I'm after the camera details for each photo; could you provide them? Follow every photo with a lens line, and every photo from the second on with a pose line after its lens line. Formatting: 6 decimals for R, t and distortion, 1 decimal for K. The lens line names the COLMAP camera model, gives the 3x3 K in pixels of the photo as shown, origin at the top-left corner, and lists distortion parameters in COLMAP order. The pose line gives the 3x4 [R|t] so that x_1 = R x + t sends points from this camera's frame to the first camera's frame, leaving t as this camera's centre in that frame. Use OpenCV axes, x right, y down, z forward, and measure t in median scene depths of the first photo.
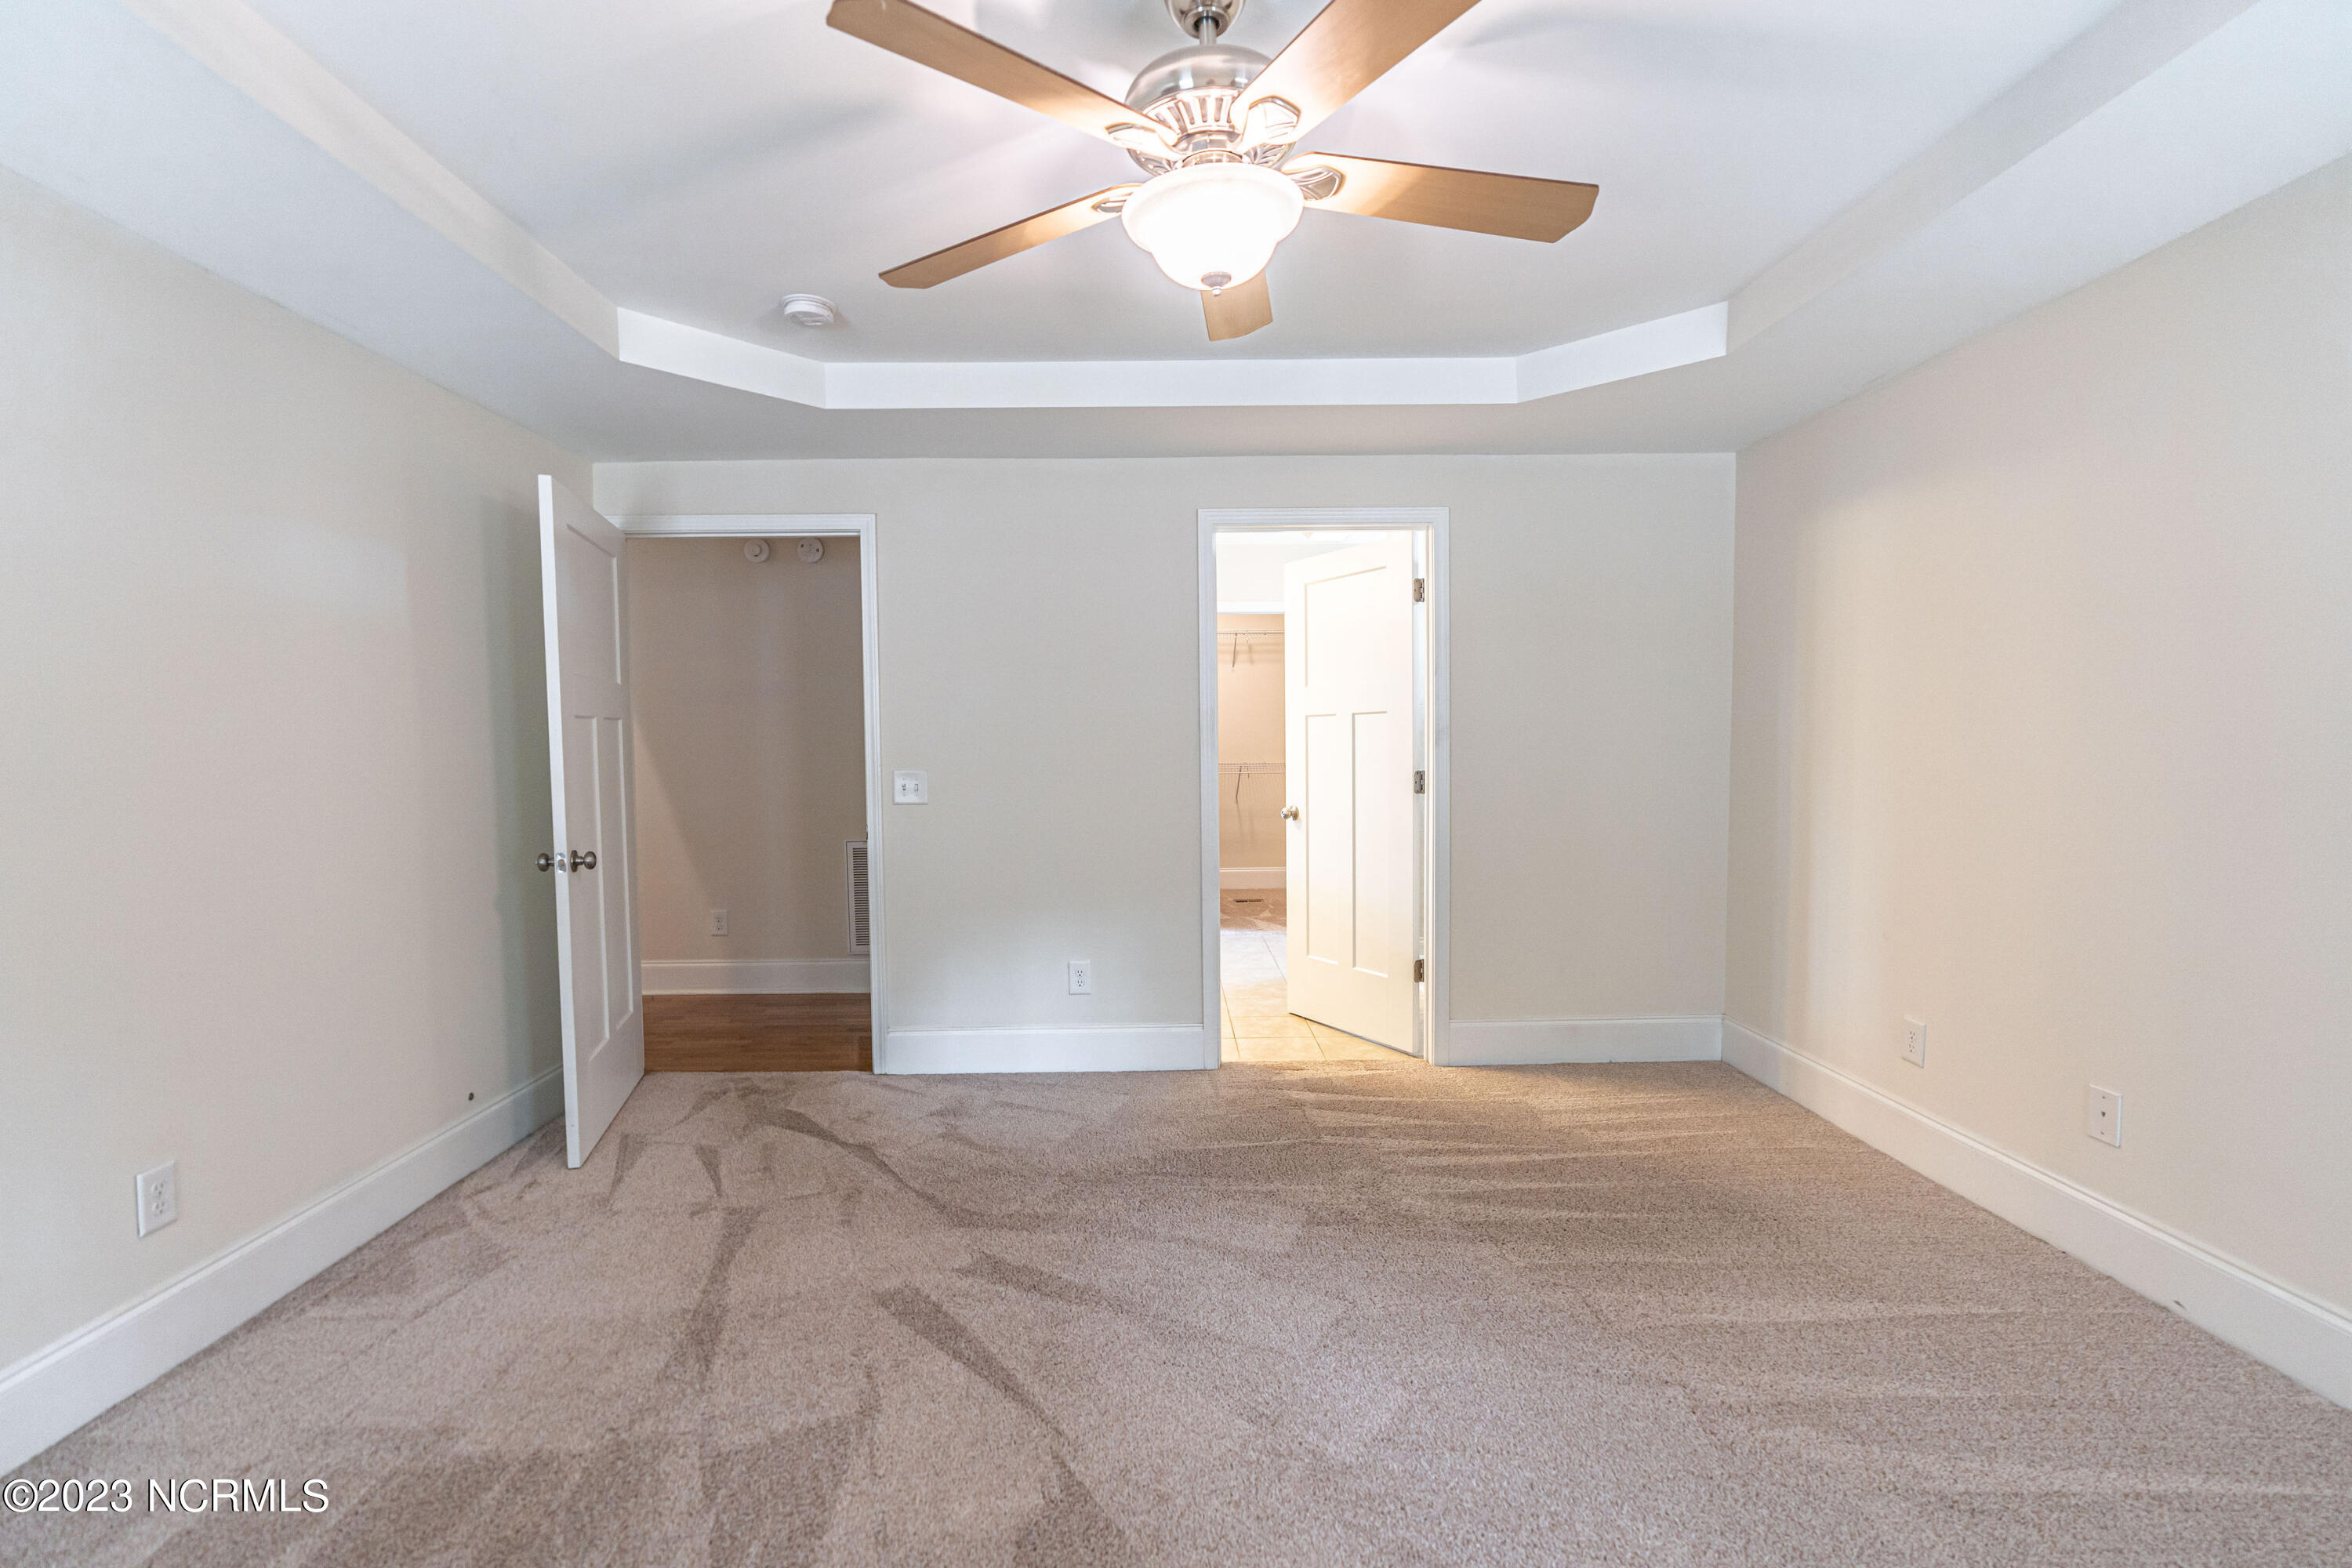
lens RADIAL K [[1081.8, 0, 1167.6], [0, 1081.8, 783.4], [0, 0, 1]] dist [-0.005838, -0.000337]
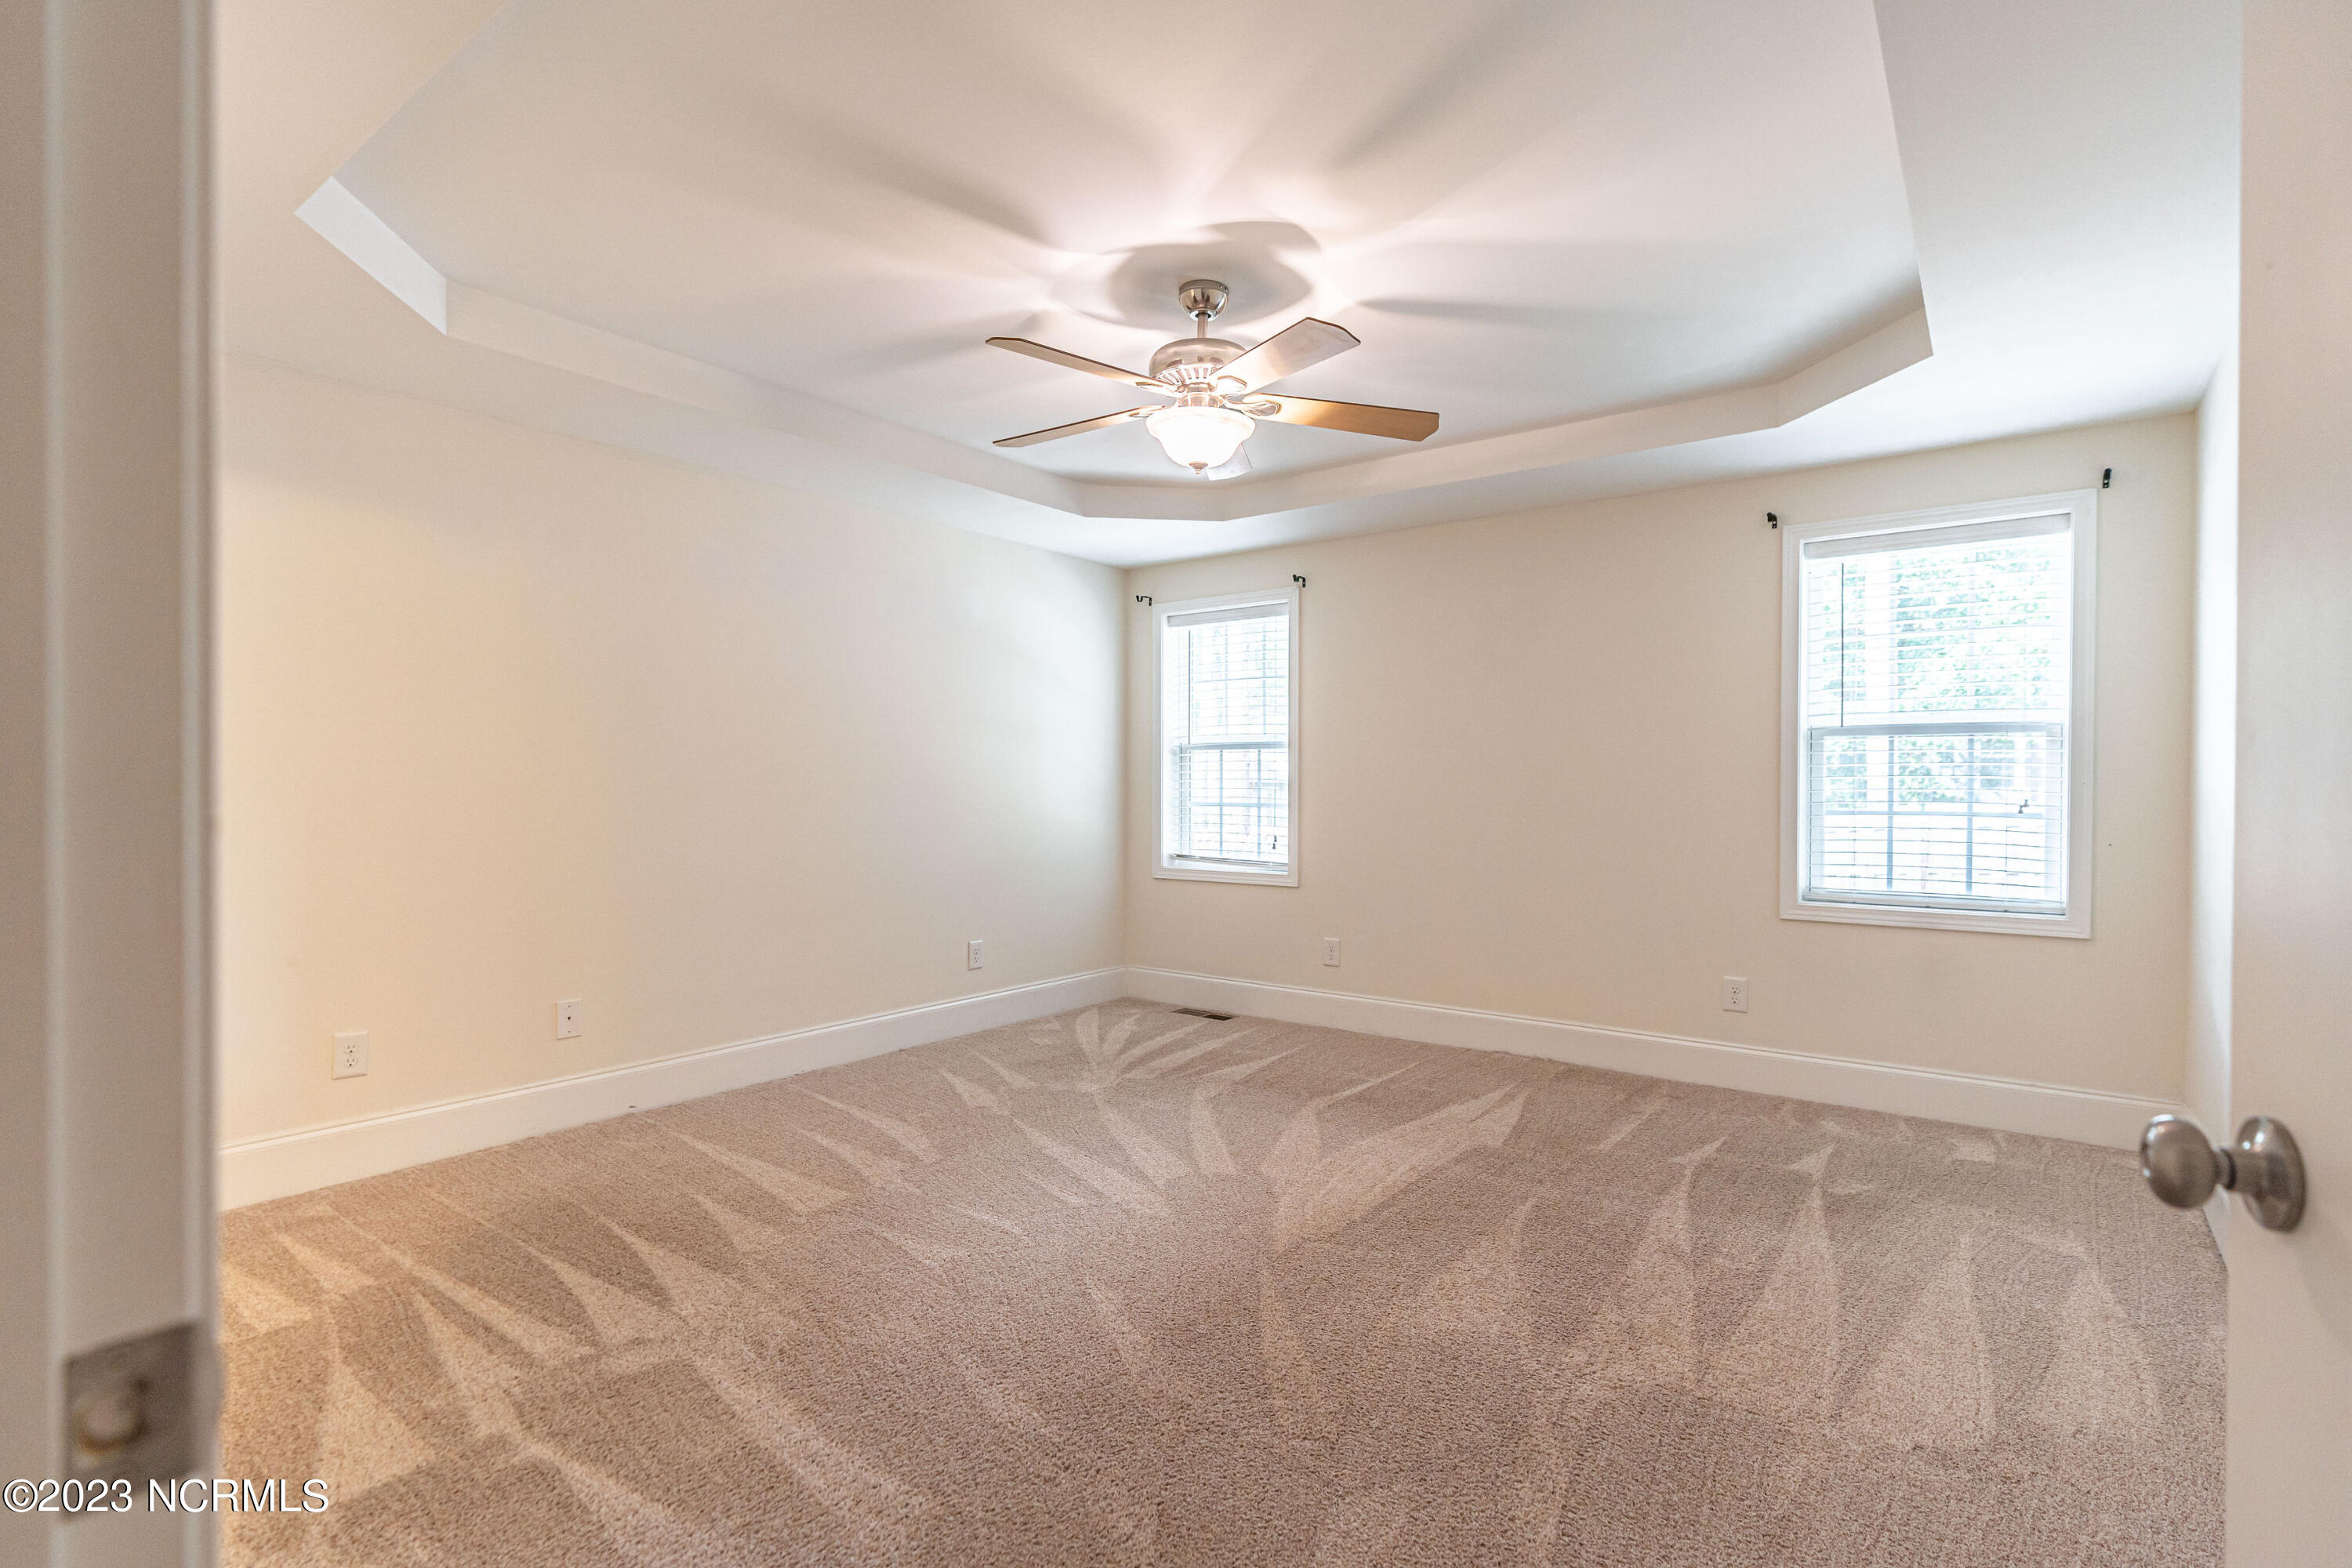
lens RADIAL K [[1119.4, 0, 1175.9], [0, 1119.4, 776.9], [0, 0, 1]] dist [0.000930, 0.000120]
pose [[-0.787036, 0.015157, 0.616721, -0.520119], [0.036707, 0.999077, 0.022290, -0.008547], [-0.615815, 0.040181, -0.786866, 1.286789]]
